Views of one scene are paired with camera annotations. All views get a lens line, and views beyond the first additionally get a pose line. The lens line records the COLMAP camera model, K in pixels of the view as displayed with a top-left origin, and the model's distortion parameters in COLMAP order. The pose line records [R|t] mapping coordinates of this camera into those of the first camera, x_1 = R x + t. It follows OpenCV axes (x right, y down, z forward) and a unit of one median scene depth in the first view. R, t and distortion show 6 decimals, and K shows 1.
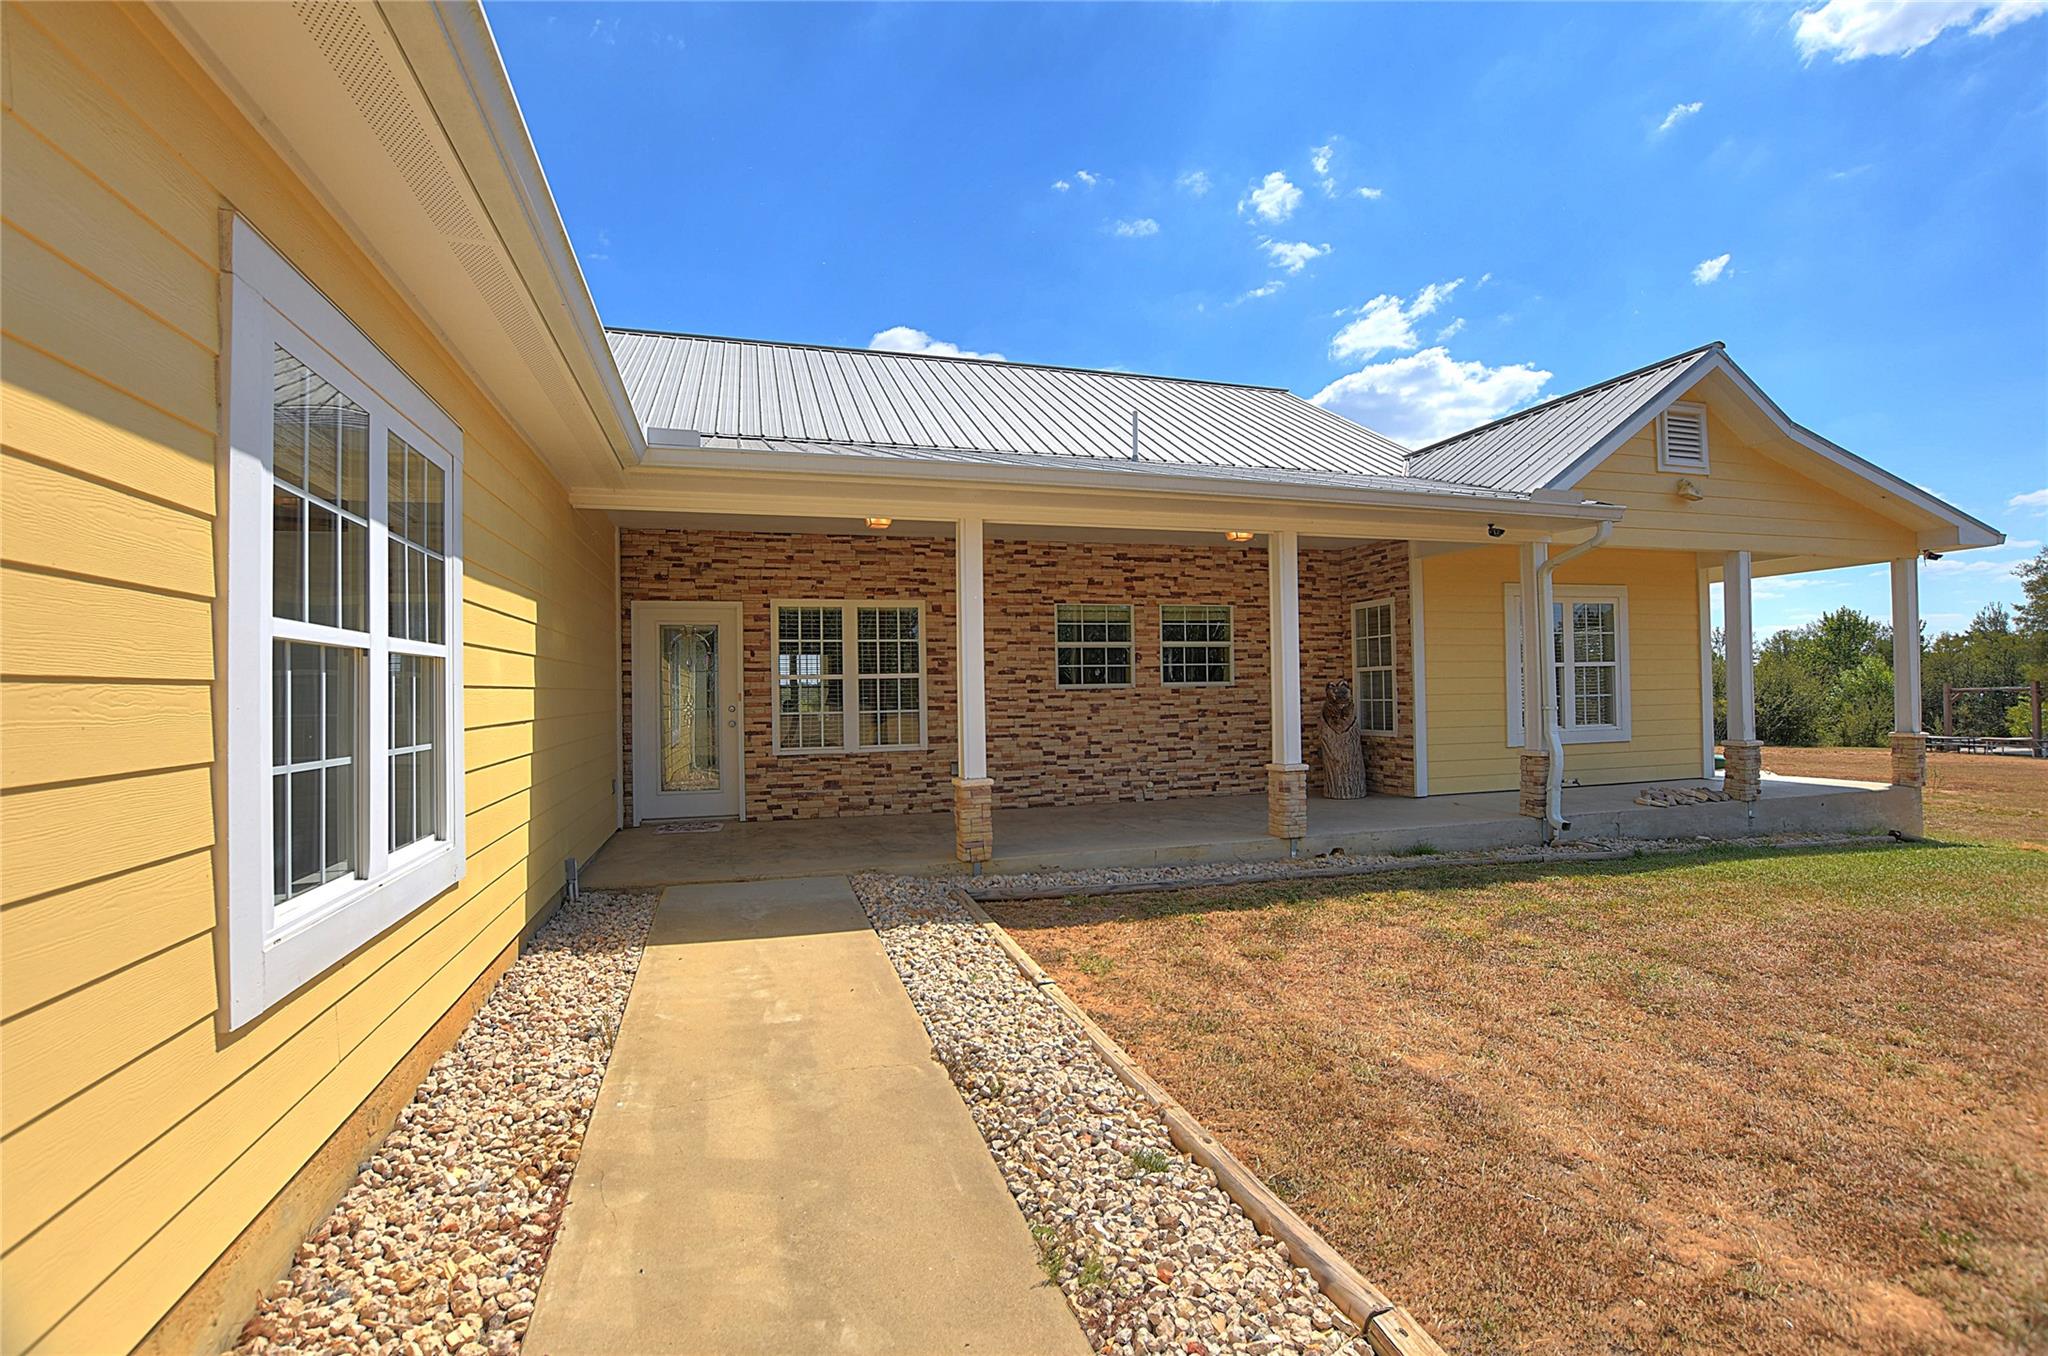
lens RADIAL K [[913.7, 0, 1018.3], [0, 913.7, 678.3], [0, 0, 1]] dist [-0.019978, -0.000091]
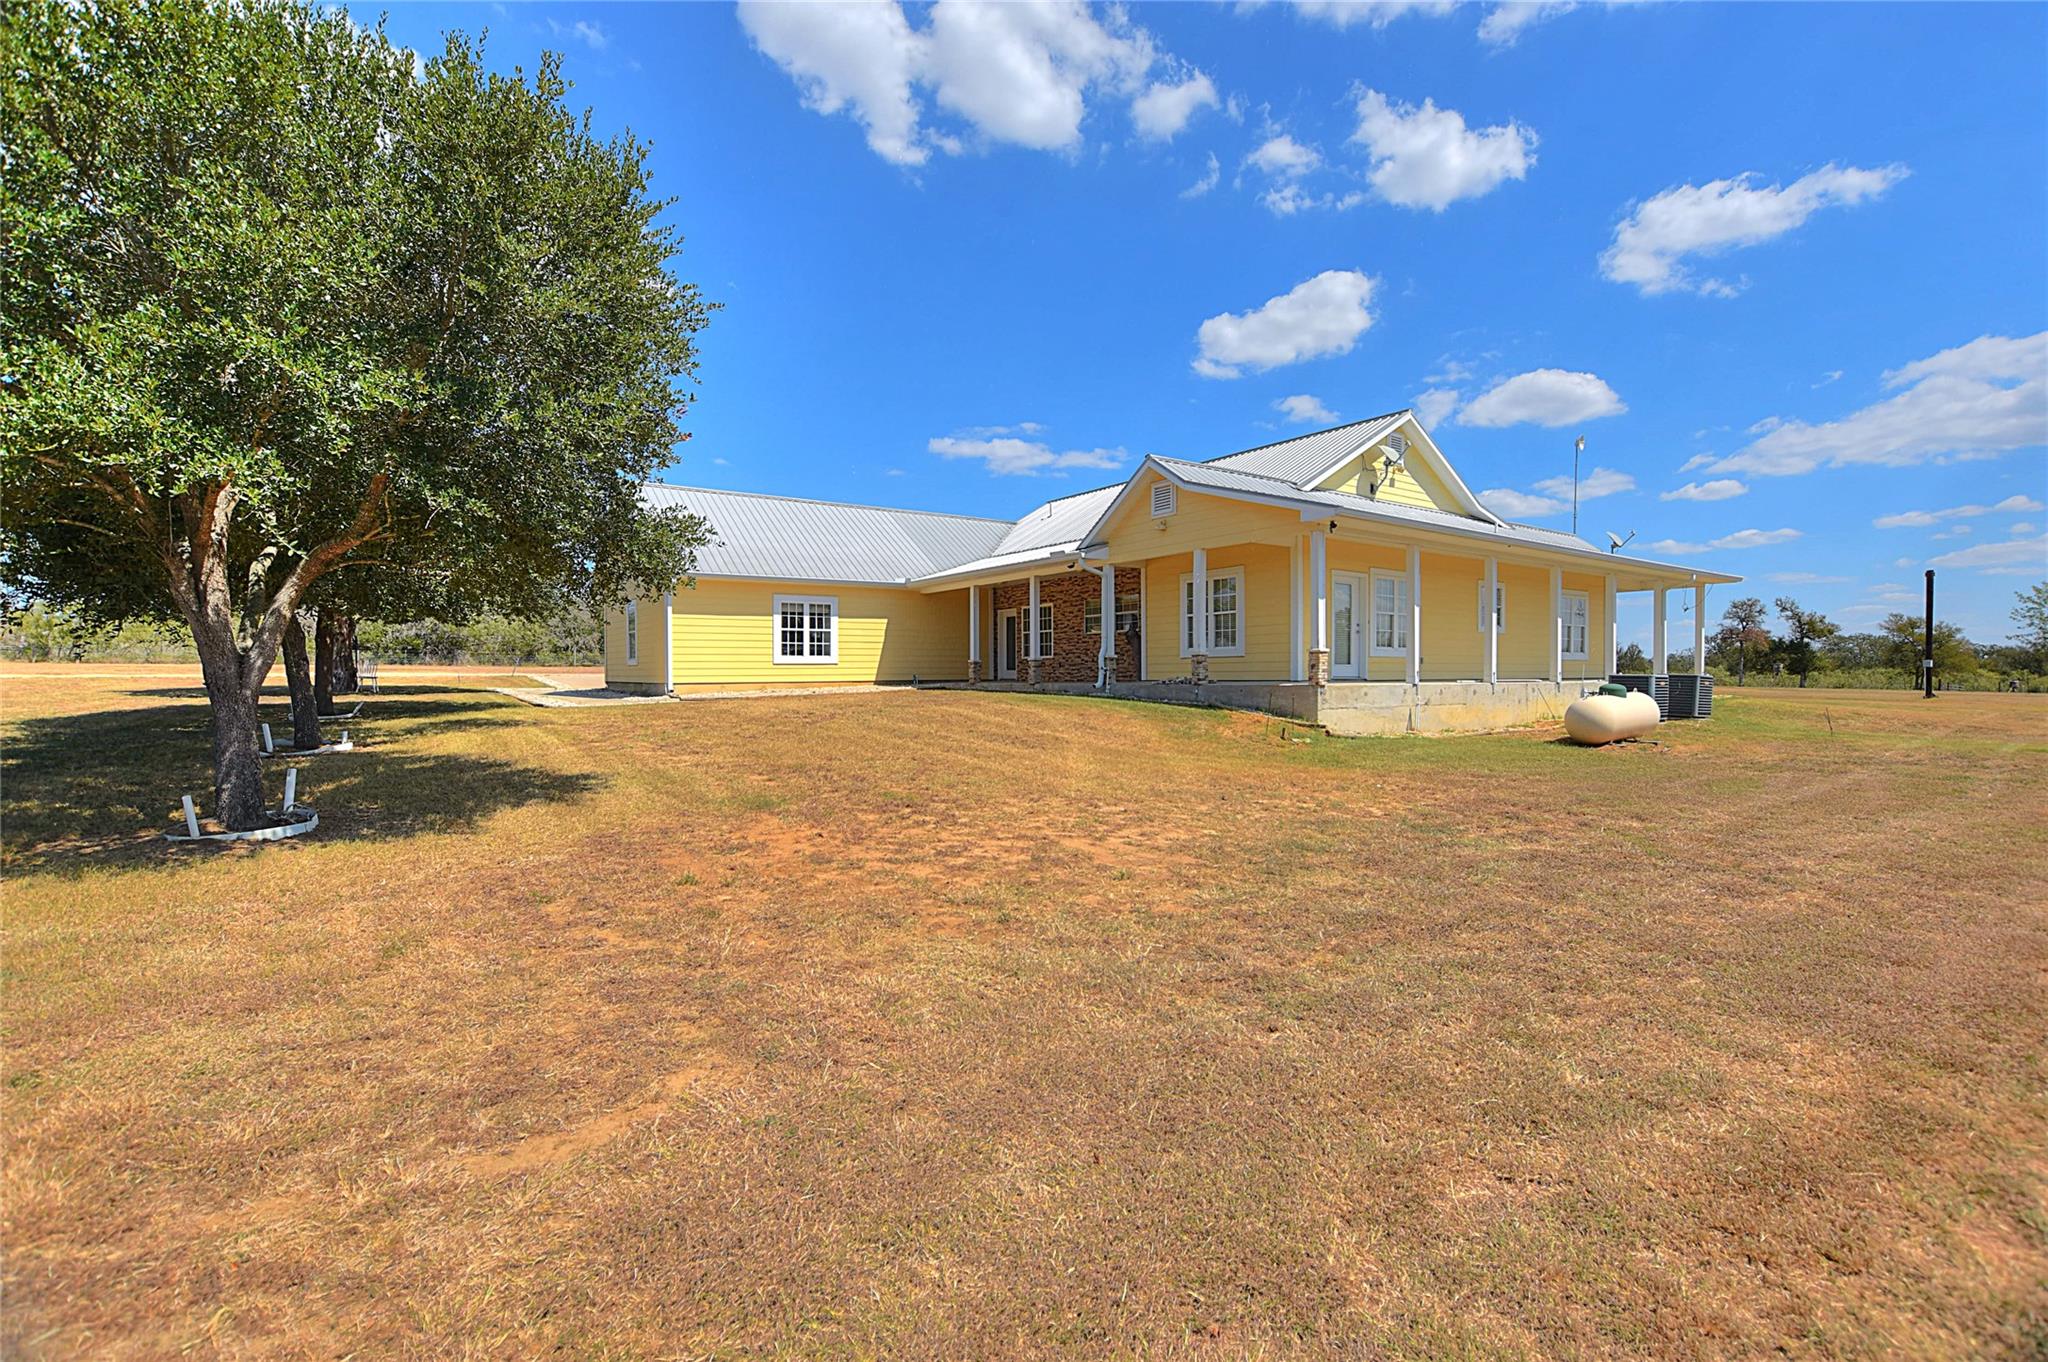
lens RADIAL K [[913.7, 0, 1033.7], [0, 913.7, 684.5], [0, 0, 1]] dist [-0.019978, -0.000091]
pose [[0.322061, 0.025744, -0.946369, 2.363276], [0.014778, 0.999372, 0.032215, 0.066292], [0.946603, -0.024360, 0.321479, 0.074685]]
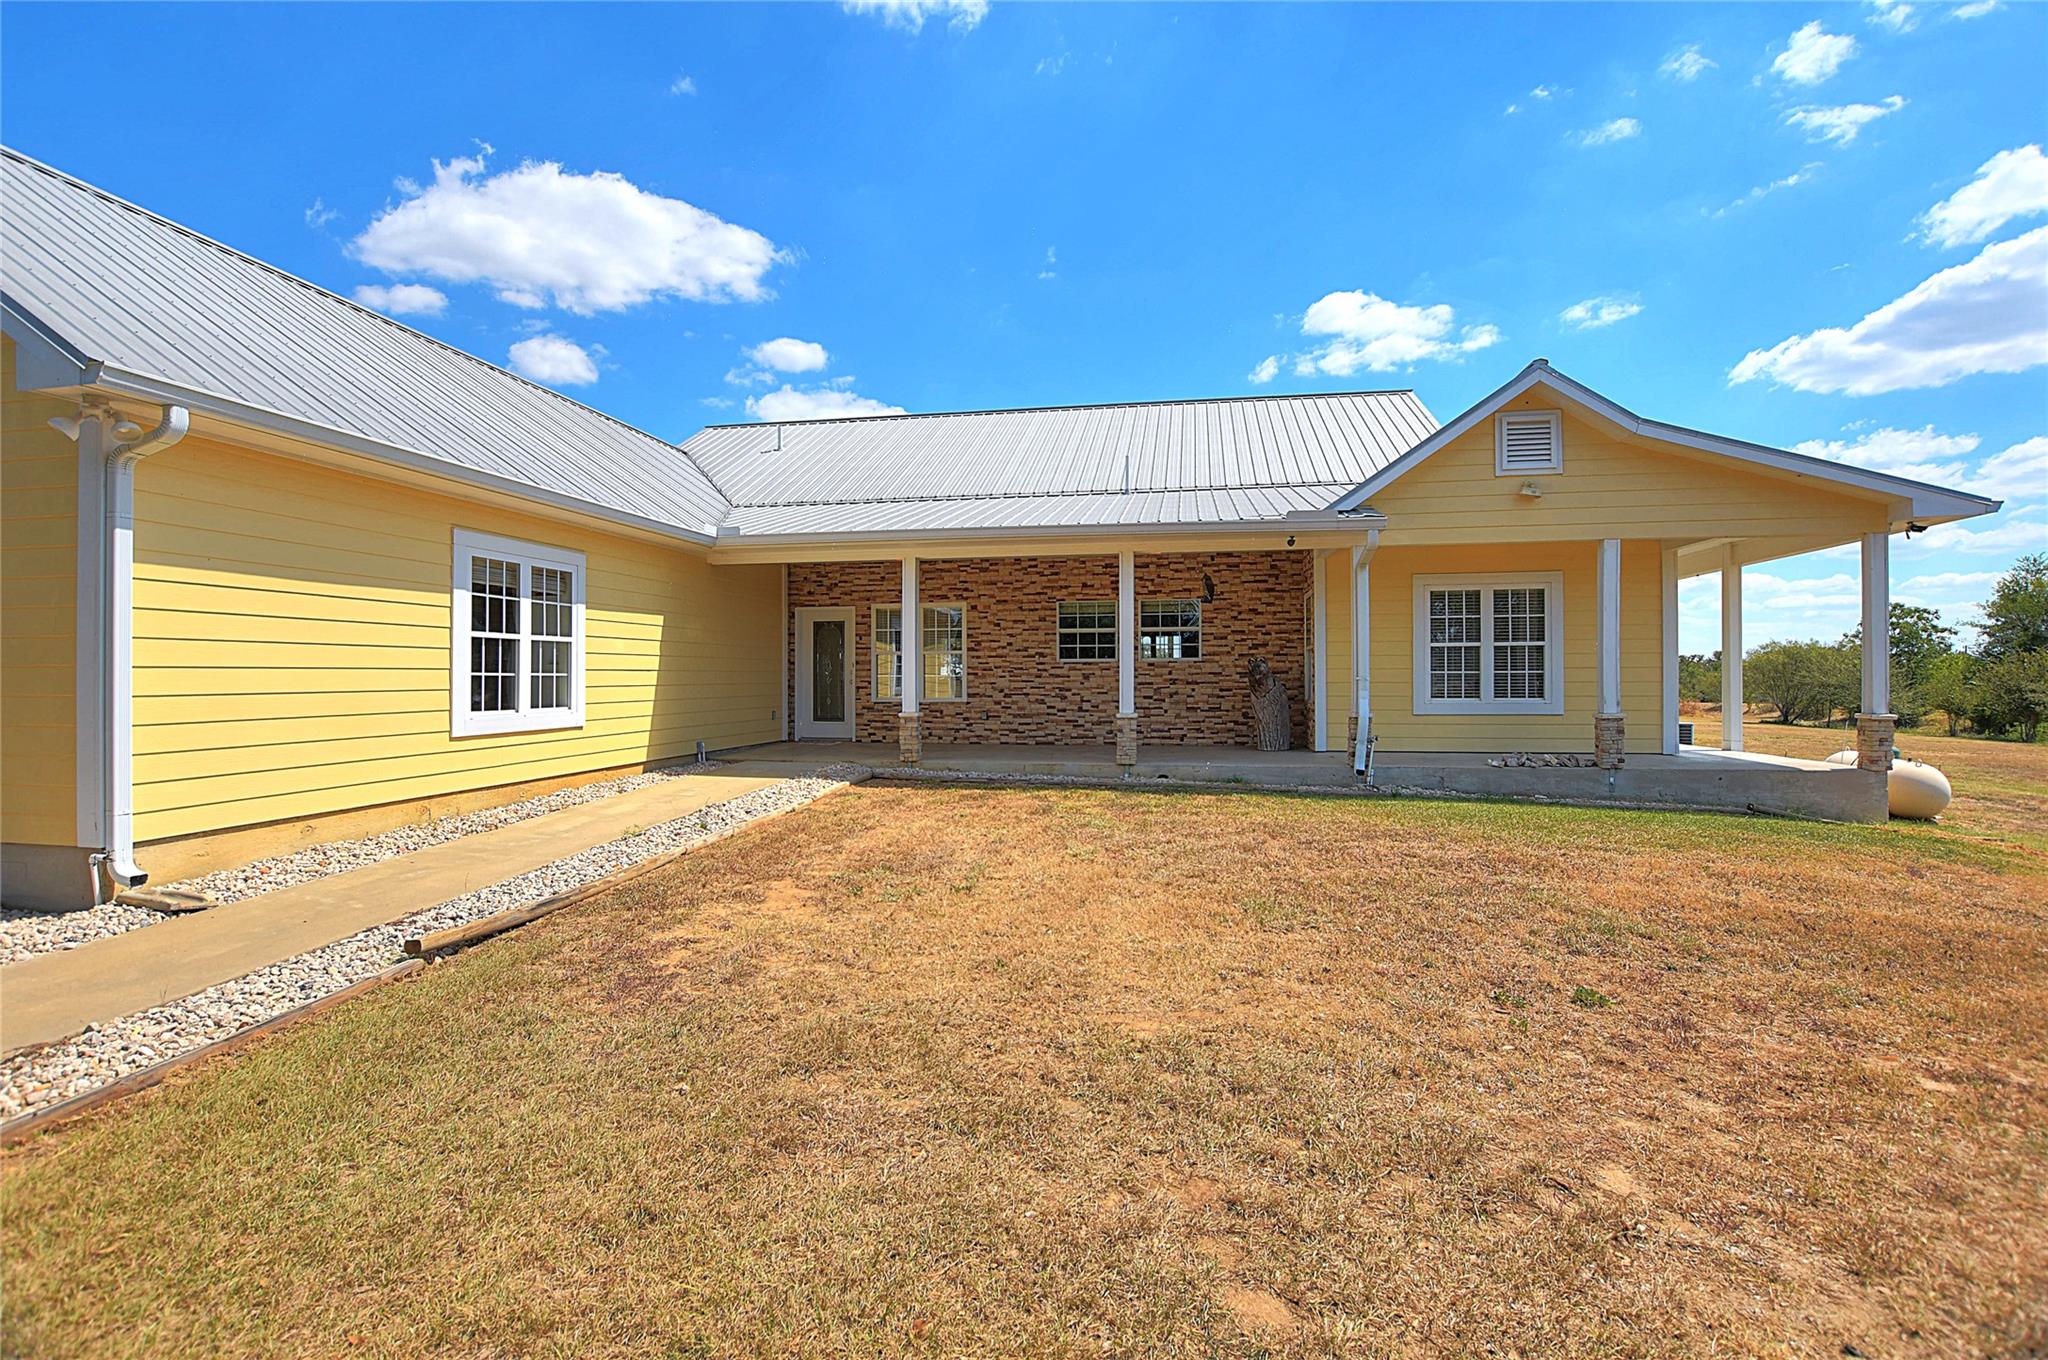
lens RADIAL K [[913.7, 0, 1022.1], [0, 913.7, 680.7], [0, 0, 1]] dist [-0.019978, -0.000091]
pose [[0.892502, 0.015562, -0.450775, 0.638281], [-0.005421, 0.999703, 0.023779, 0.007301], [0.451011, -0.018779, 0.892321, -0.288508]]
